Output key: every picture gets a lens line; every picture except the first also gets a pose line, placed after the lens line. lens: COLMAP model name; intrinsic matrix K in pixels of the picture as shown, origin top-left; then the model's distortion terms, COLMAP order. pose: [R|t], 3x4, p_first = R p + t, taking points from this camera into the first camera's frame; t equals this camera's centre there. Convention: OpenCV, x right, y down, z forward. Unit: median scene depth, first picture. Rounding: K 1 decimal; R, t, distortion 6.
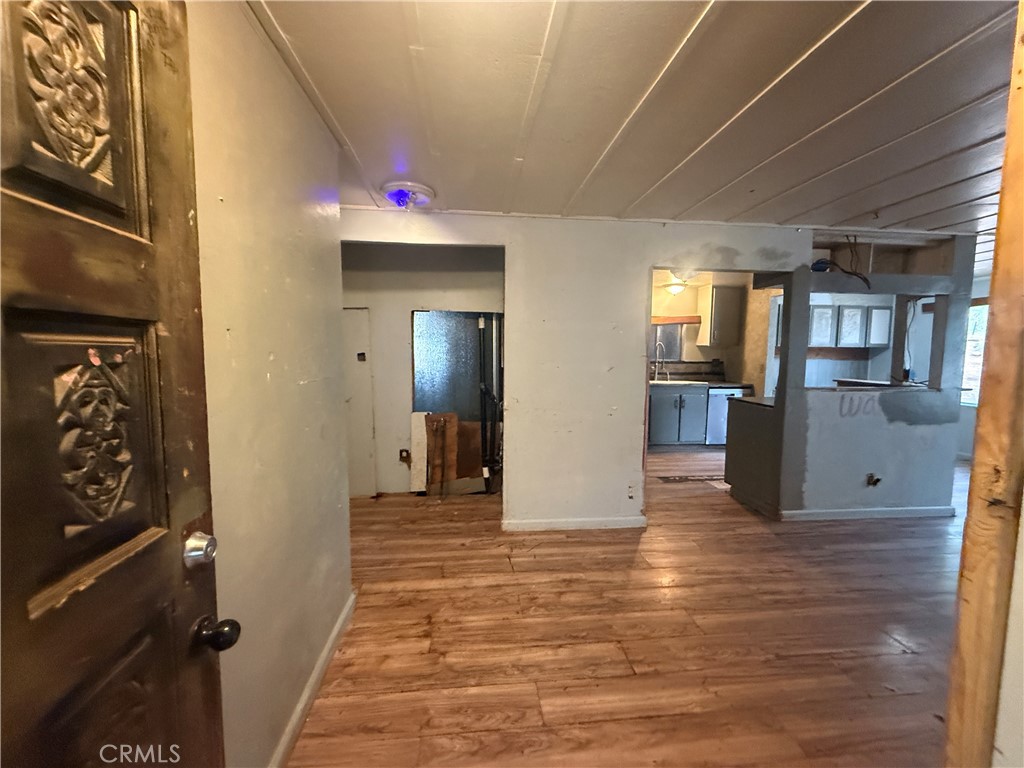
lens RADIAL K [[409.1, 0, 512.0], [0, 409.1, 384.0], [0, 0, 1]] dist [-0.000533, -0.000190]
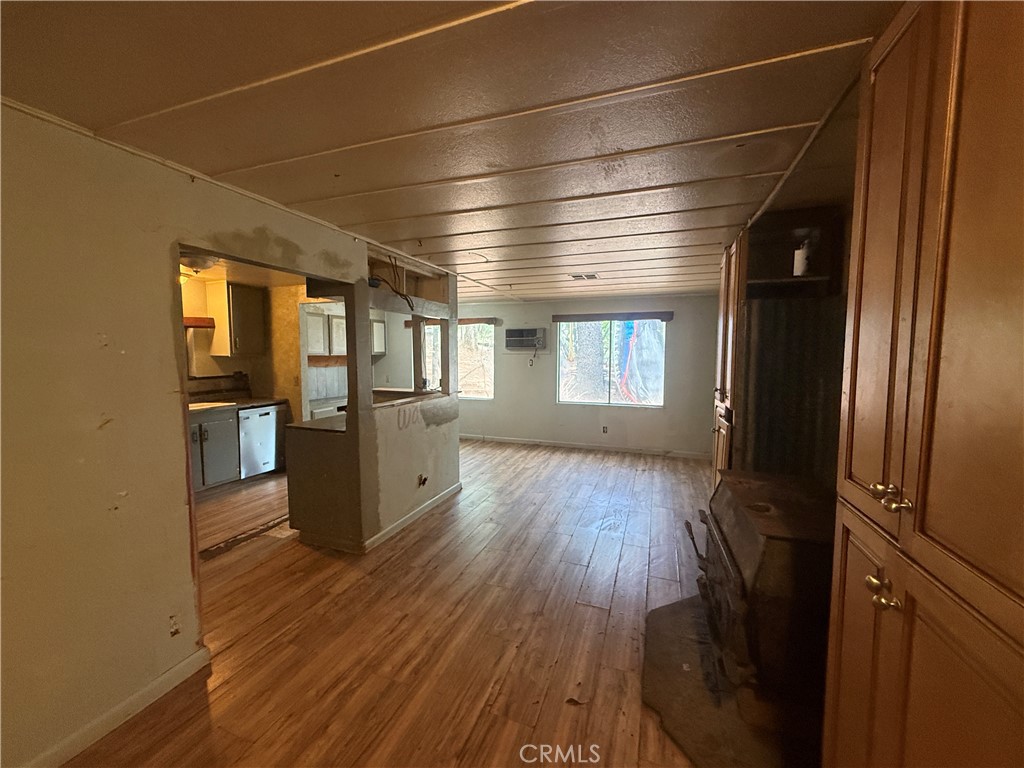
lens RADIAL K [[409.1, 0, 512.0], [0, 409.1, 384.0], [0, 0, 1]] dist [-0.000533, -0.000190]
pose [[0.442505, -0.076017, 0.893538, 0.007517], [0.076609, 0.995963, 0.046791, -0.061235], [-0.893488, 0.047747, 0.446542, 0.260534]]
